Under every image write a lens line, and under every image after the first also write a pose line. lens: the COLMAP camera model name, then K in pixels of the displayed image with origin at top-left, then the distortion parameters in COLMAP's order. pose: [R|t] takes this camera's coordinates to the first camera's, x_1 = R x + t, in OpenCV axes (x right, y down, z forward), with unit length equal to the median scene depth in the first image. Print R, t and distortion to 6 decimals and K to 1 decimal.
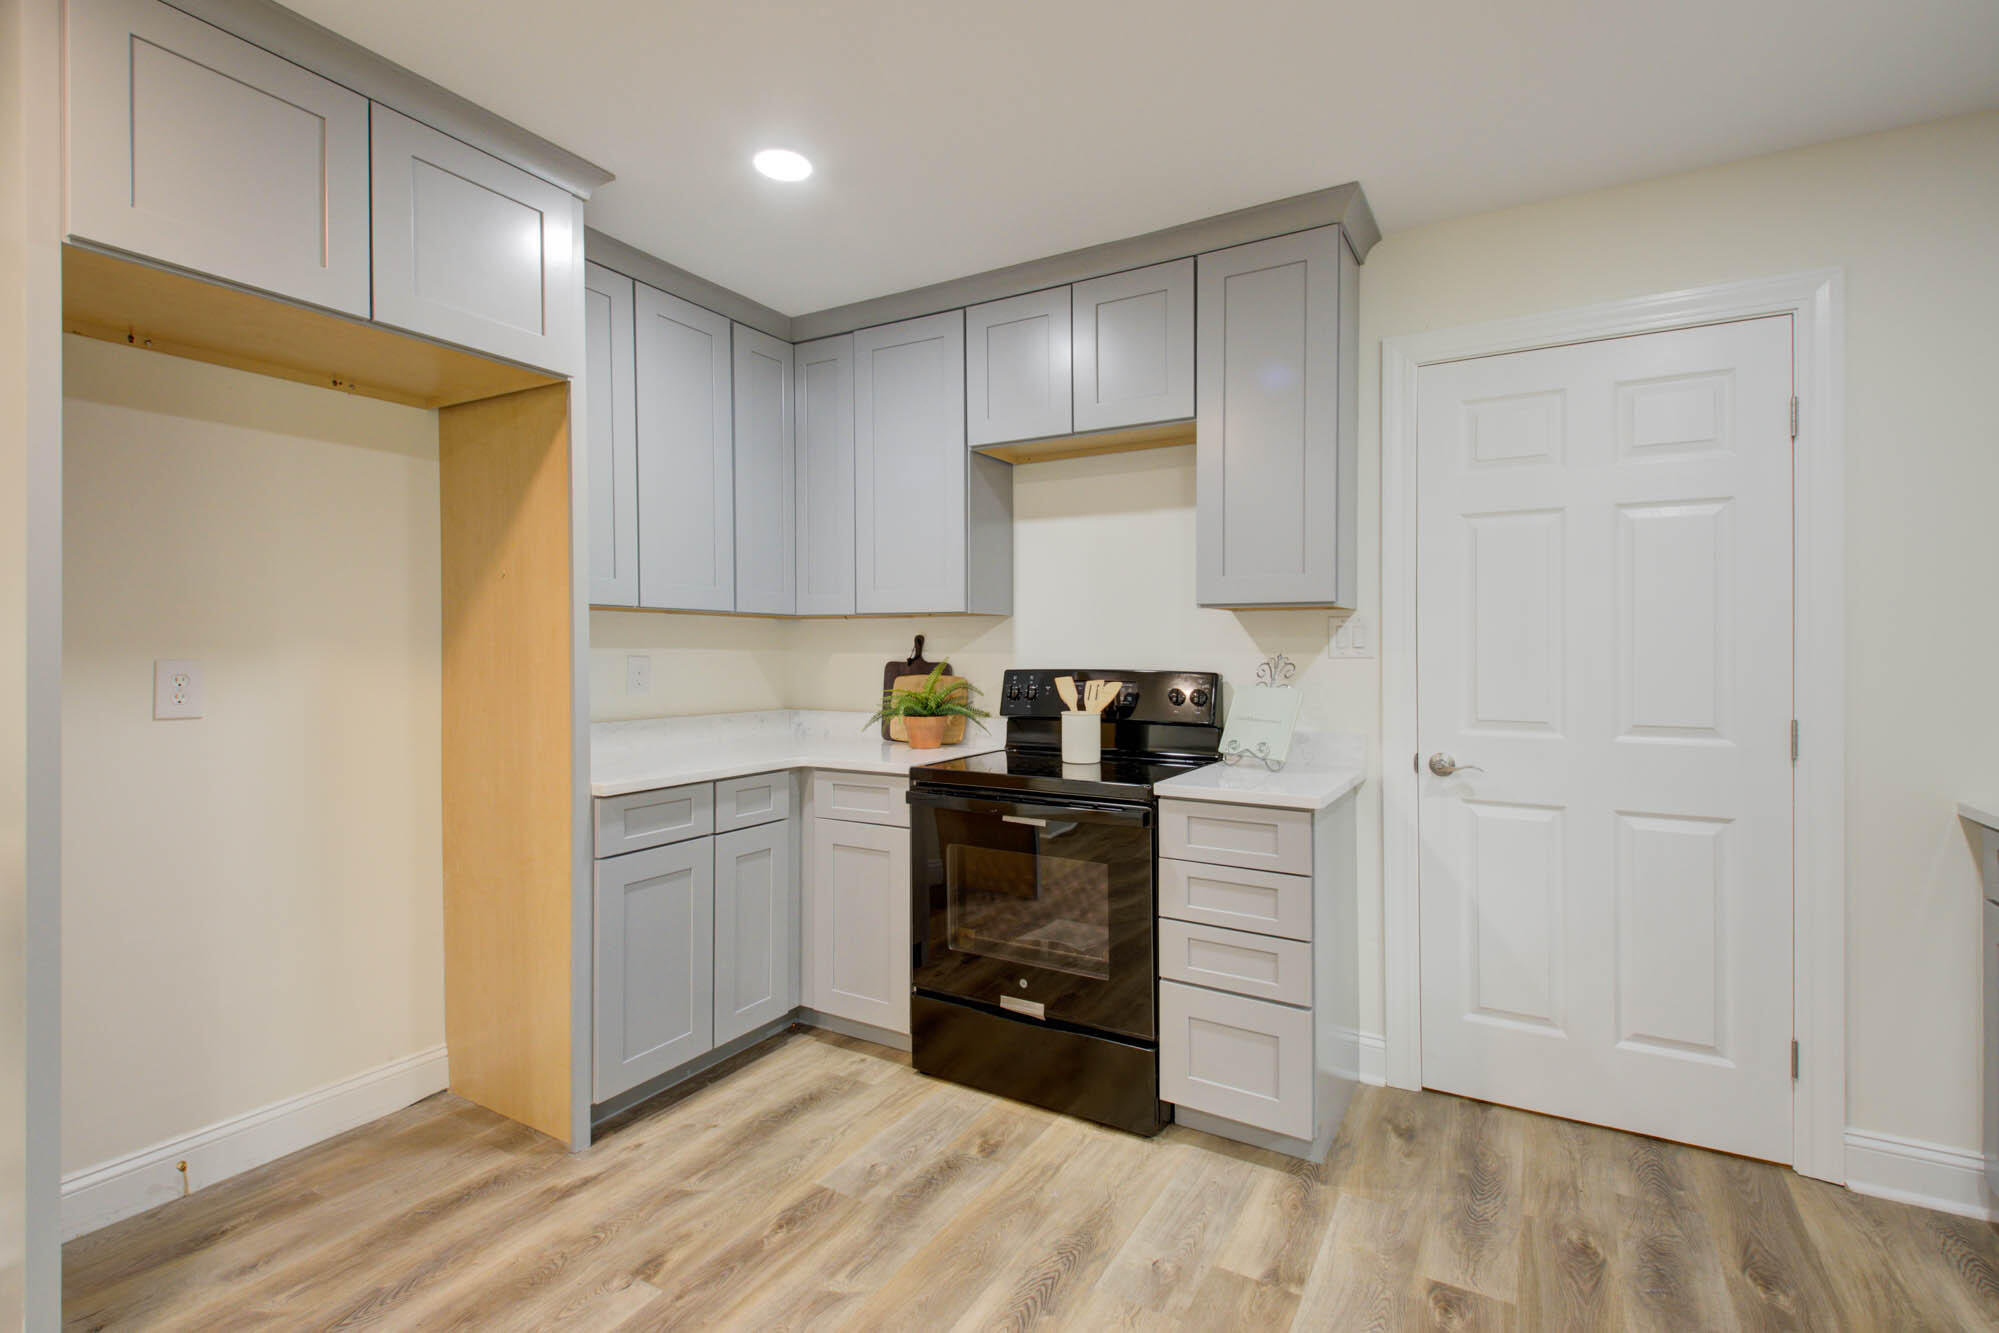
lens RADIAL K [[938.1, 0, 972.2], [0, 938.1, 647.4], [0, 0, 1]] dist [0.023235, -0.010538]
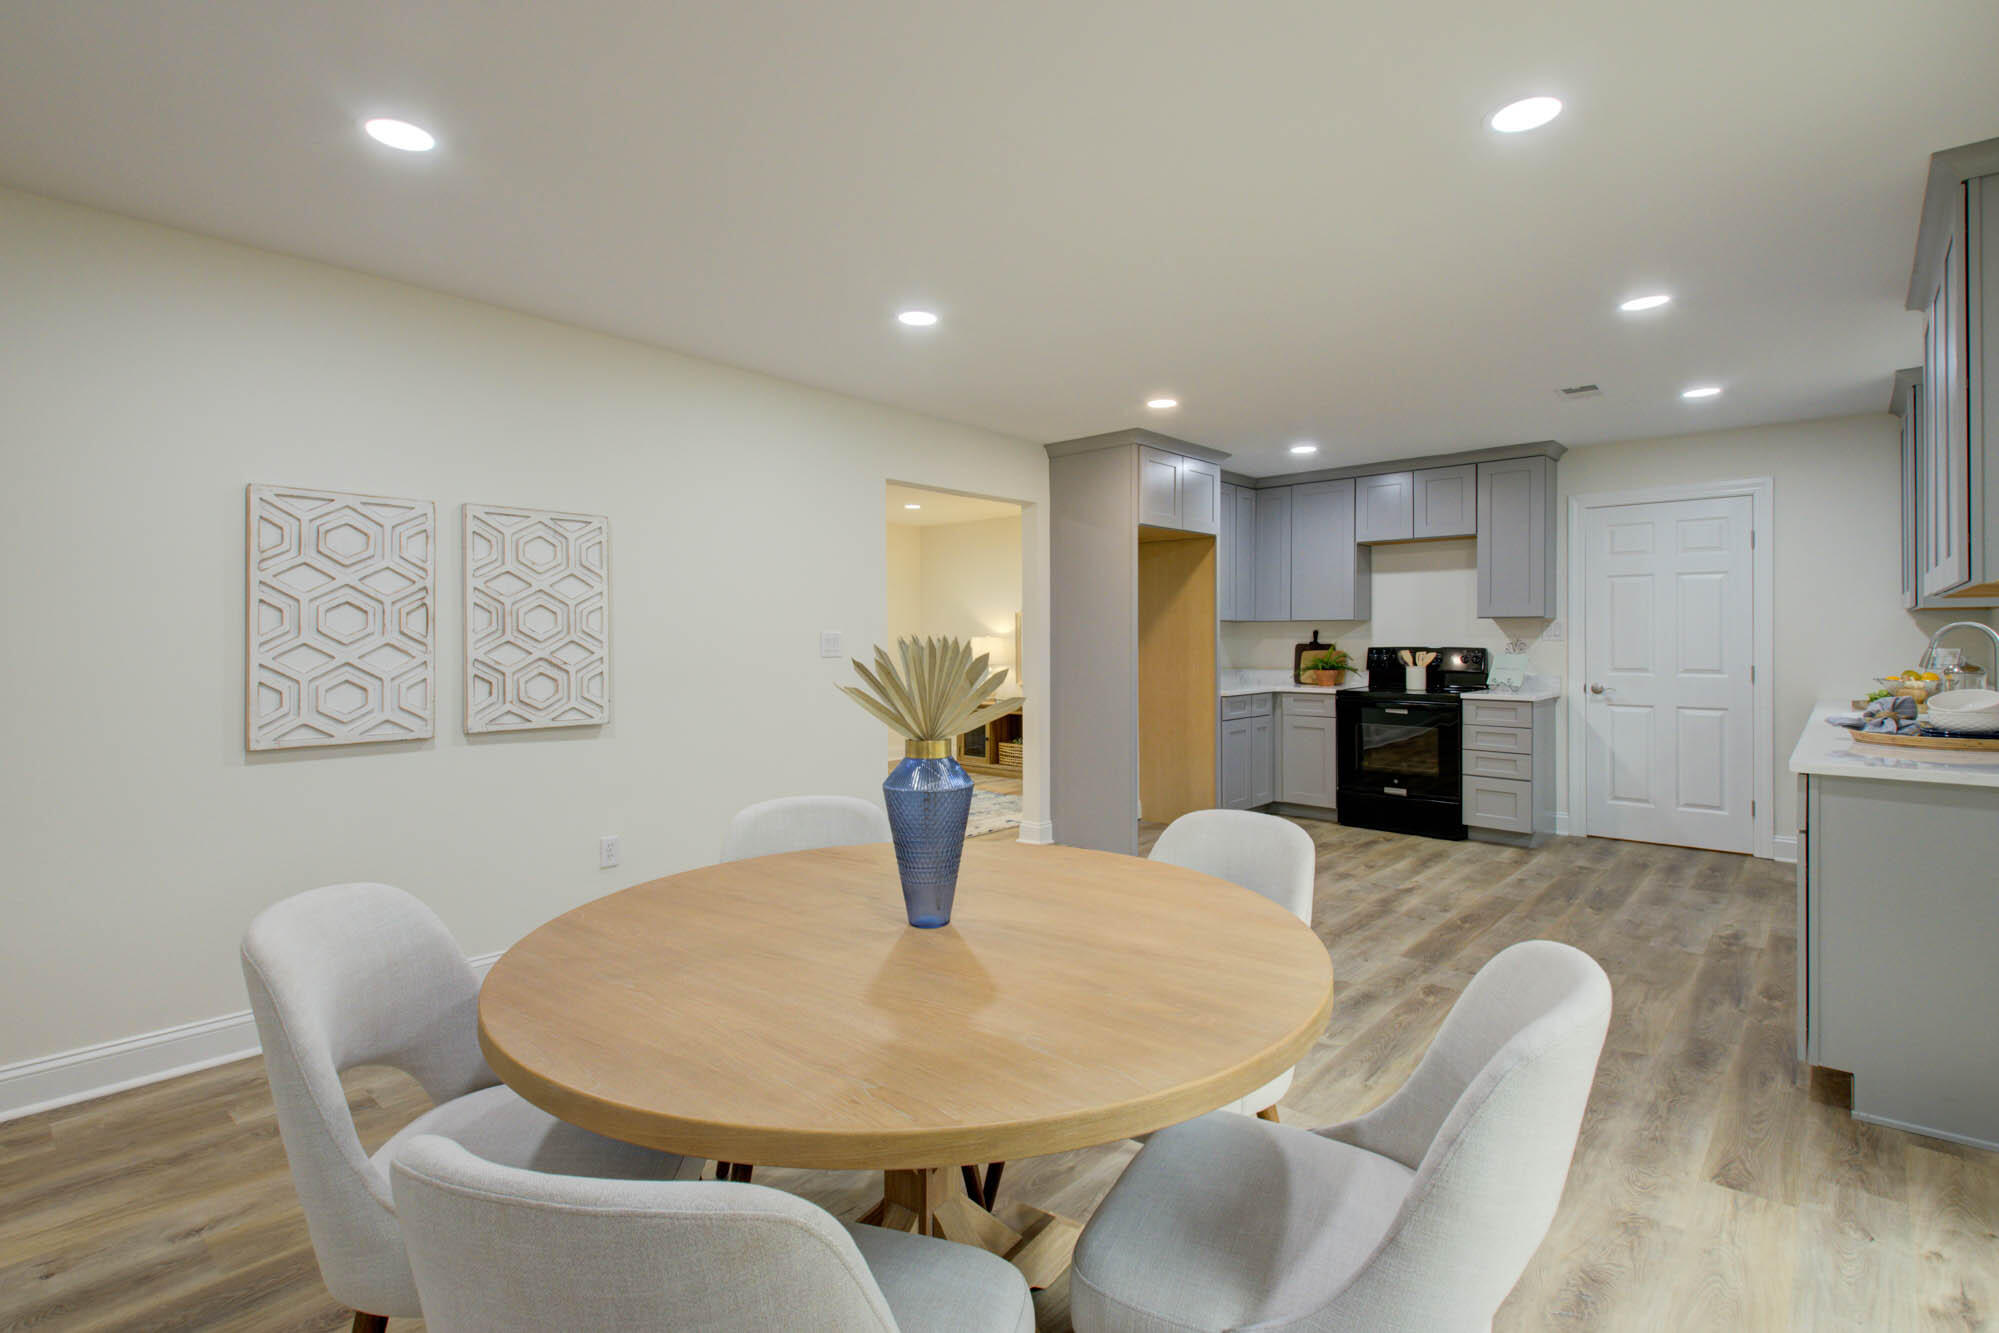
lens RADIAL K [[938.1, 0, 979.5], [0, 938.1, 646.5], [0, 0, 1]] dist [0.023235, -0.010538]
pose [[0.981432, -0.003776, -0.191775, -0.506244], [0.006463, 0.999889, 0.013388, -0.014166], [0.191704, -0.014378, 0.981348, -1.476030]]
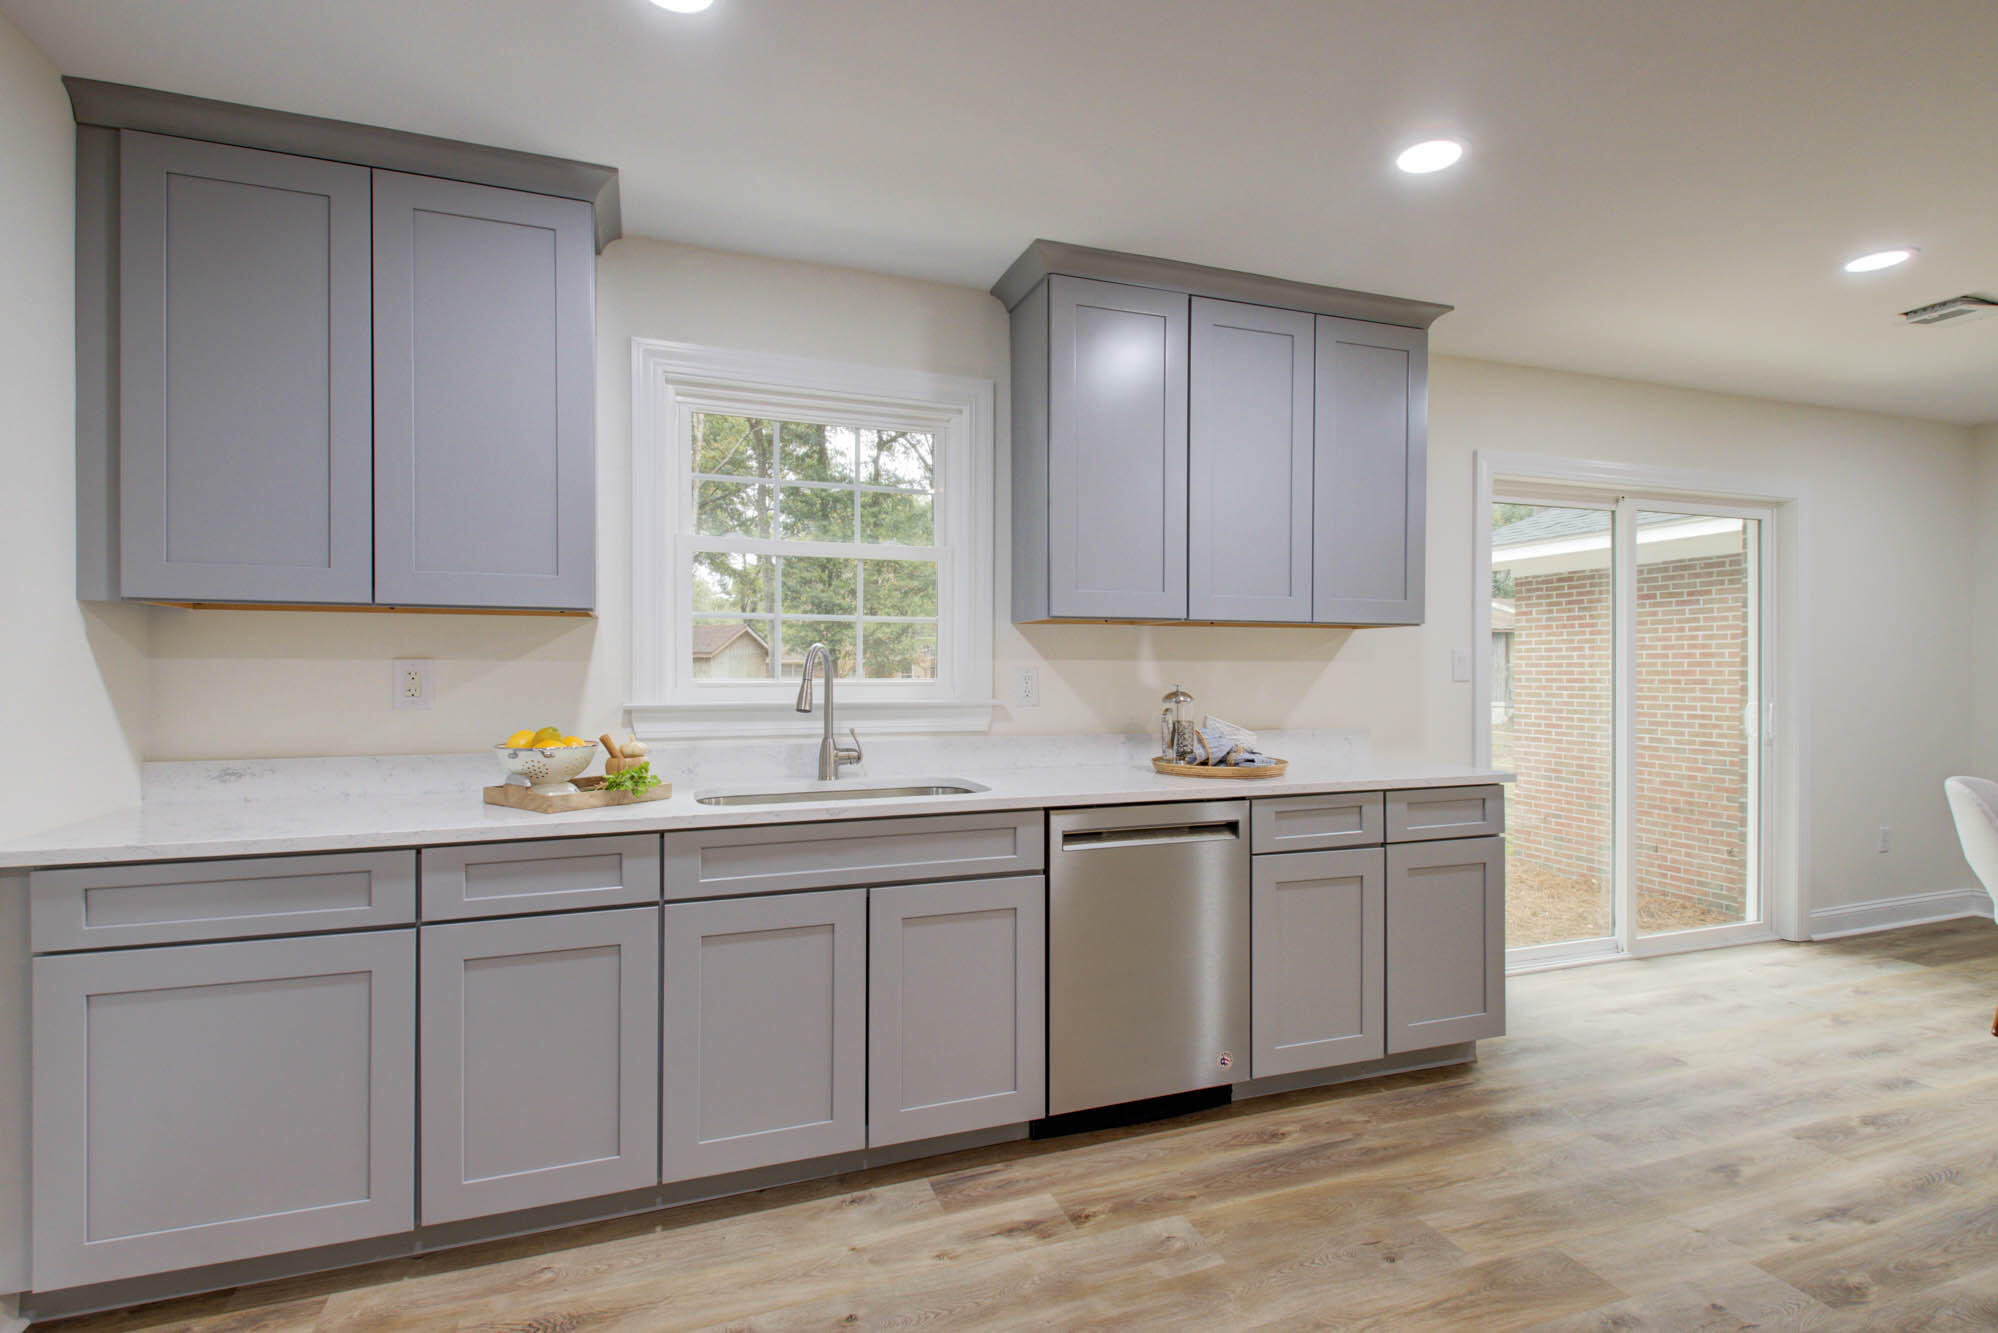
lens RADIAL K [[937.7, 0, 999.6], [0, 937.7, 665.5], [0, 0, 1]] dist [0.023235, -0.010538]
pose [[-0.779723, -0.000012, 0.626125, -0.103199], [-0.005243, 0.999965, -0.006510, 0.006266], [-0.626103, -0.008359, -0.779695, 0.853602]]
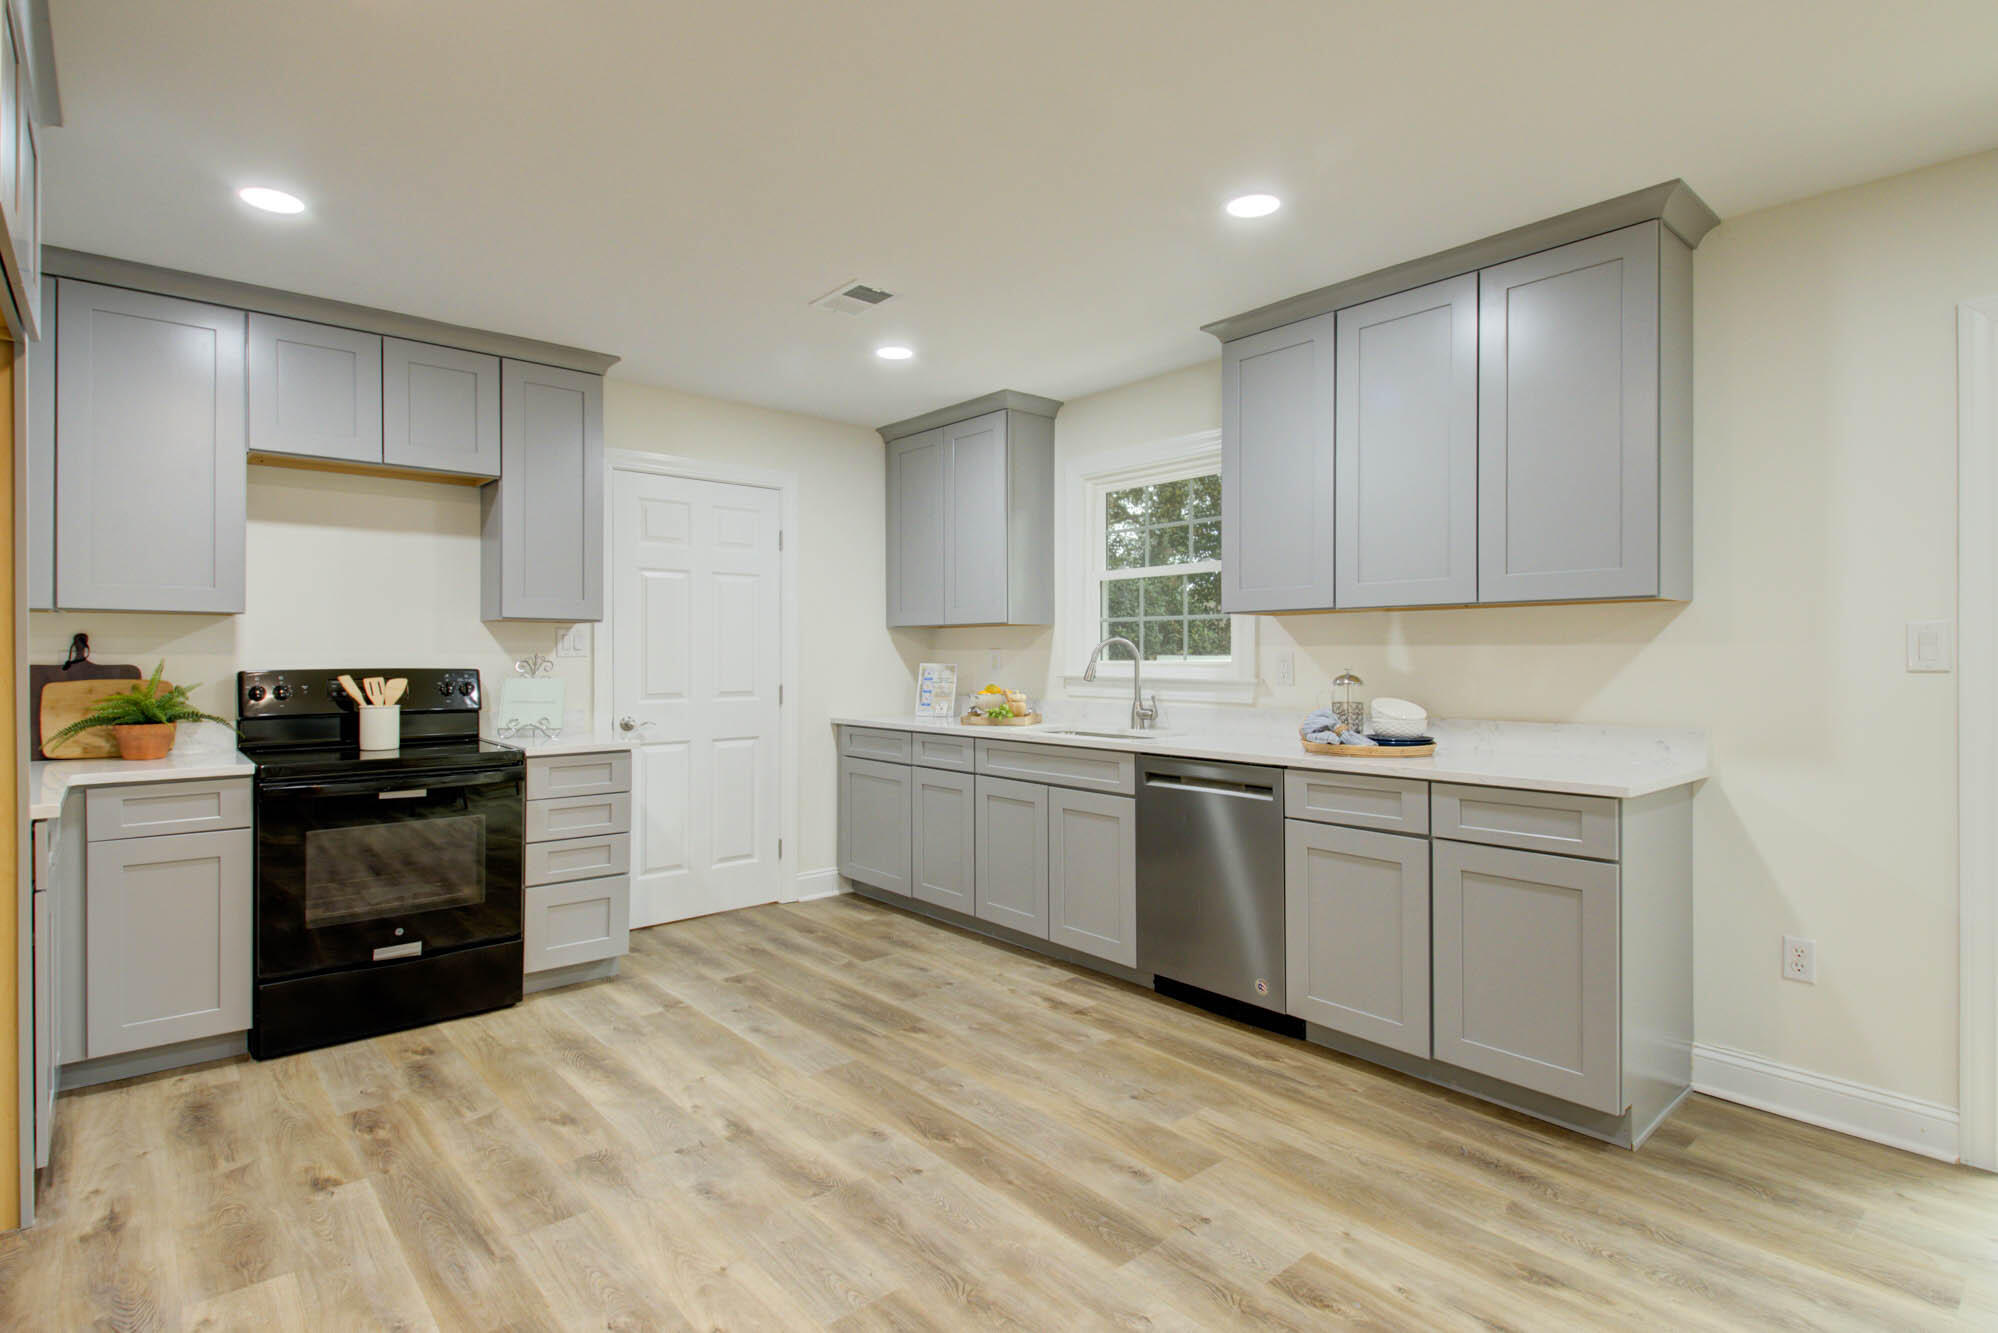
lens RADIAL K [[996.8, 0, 1016.8], [0, 996.8, 658.4], [0, 0, 1]] dist [0.009378, -0.002947]
pose [[0.299135, -0.004652, 0.954200, -0.915026], [-0.002844, 0.999979, 0.005767, 0.002191], [-0.954207, -0.004439, 0.299115, -0.125525]]
